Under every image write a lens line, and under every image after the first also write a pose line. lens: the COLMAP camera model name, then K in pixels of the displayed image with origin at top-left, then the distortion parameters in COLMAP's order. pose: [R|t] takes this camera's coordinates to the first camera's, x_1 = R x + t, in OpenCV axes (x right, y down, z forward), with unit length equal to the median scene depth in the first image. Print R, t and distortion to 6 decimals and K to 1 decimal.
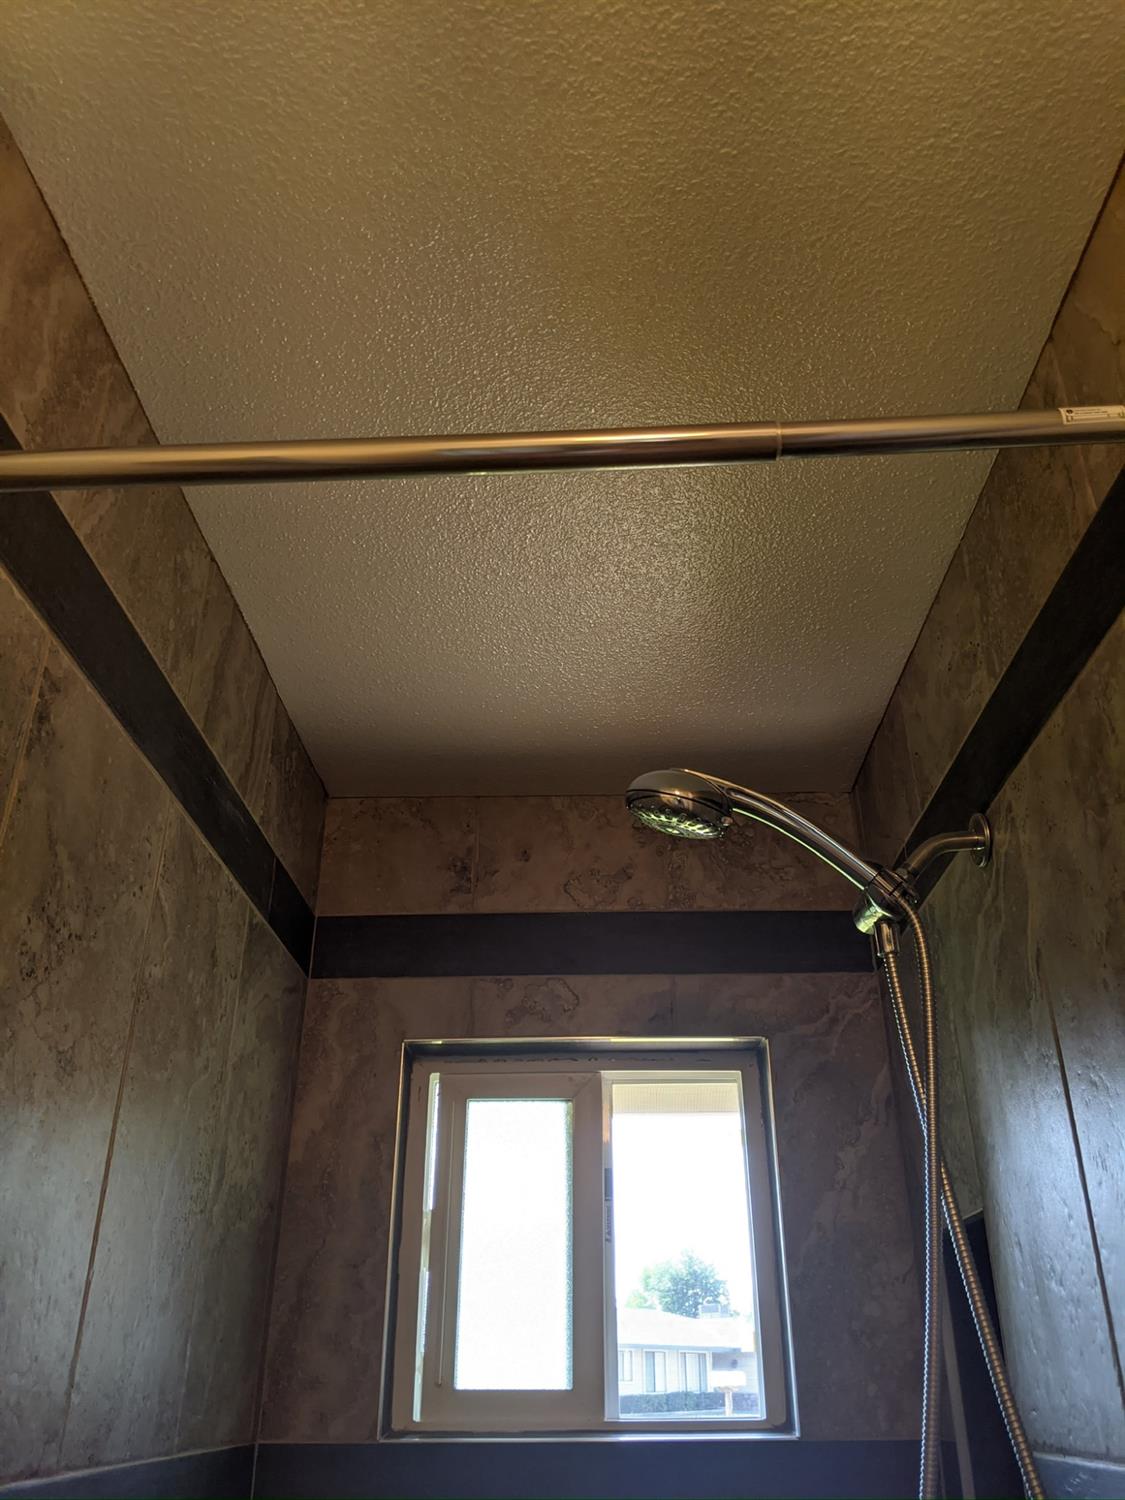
lens RADIAL K [[1252.9, 0, 576.5], [0, 1252.9, 743.7], [0, 0, 1]] dist [0.079833, -0.155002]
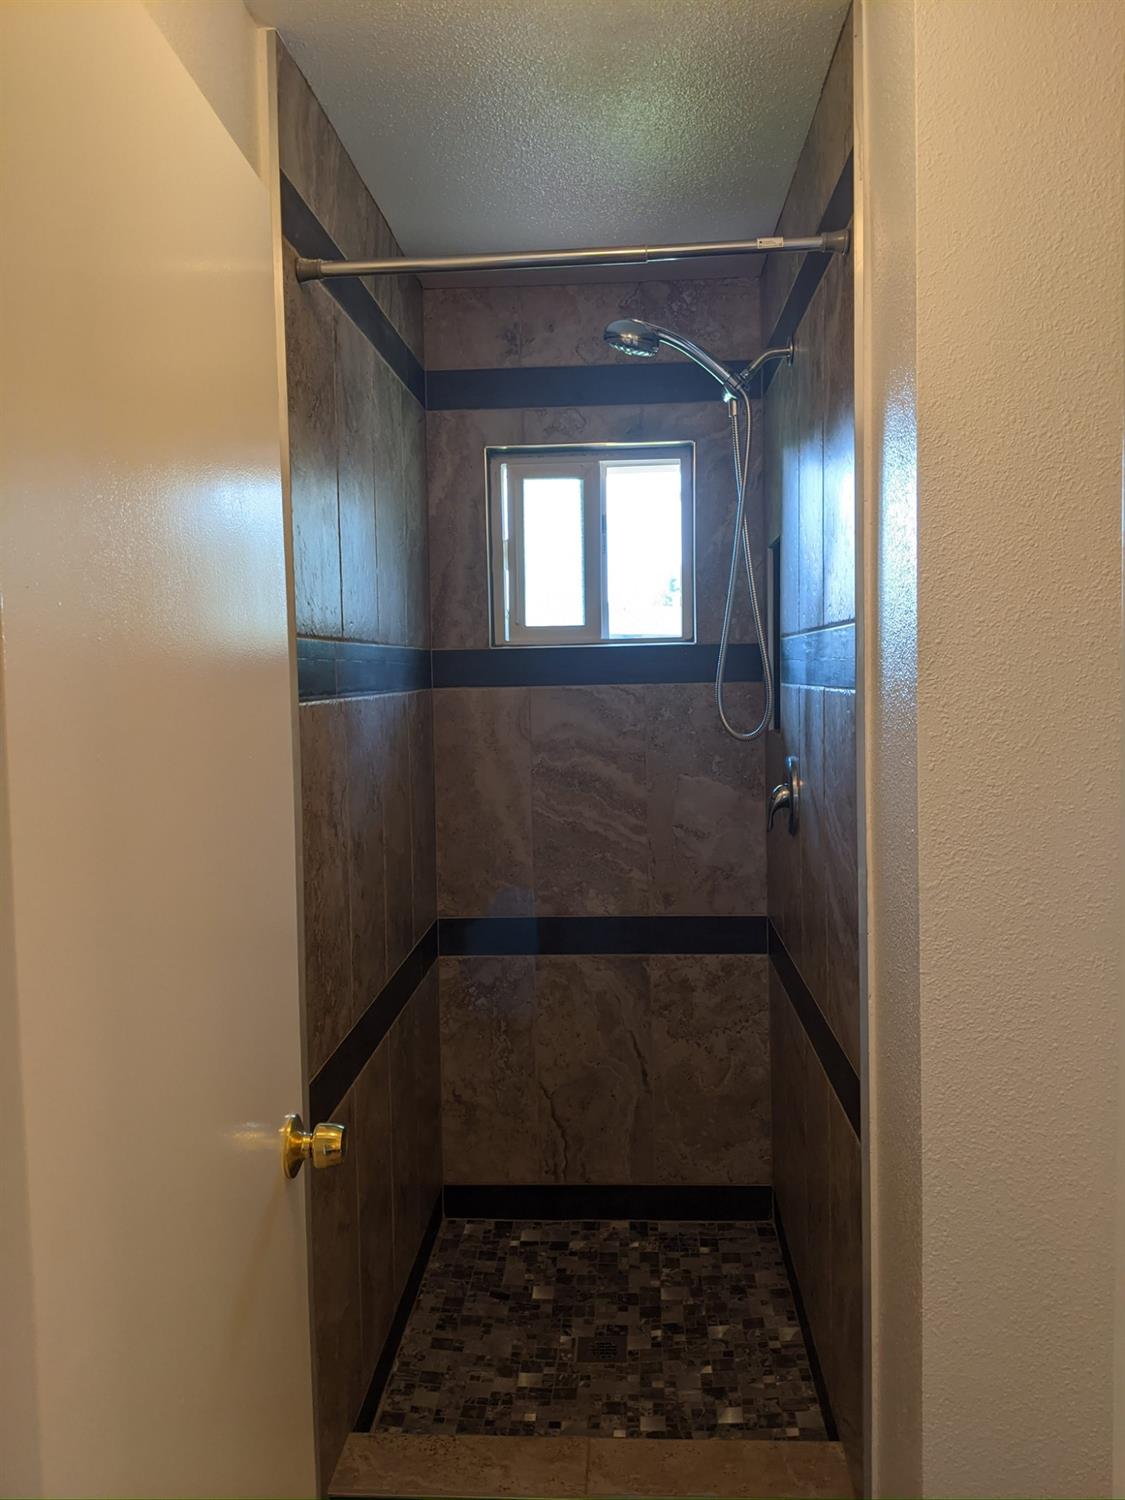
lens RADIAL K [[1252.9, 0, 565.0], [0, 1252.9, 739.4], [0, 0, 1]] dist [0.079833, -0.155002]
pose [[0.999235, -0.015334, -0.035981, 0.028794], [0.031275, 0.865664, 0.499648, -0.278197], [0.023486, -0.500391, 0.865481, -0.698251]]
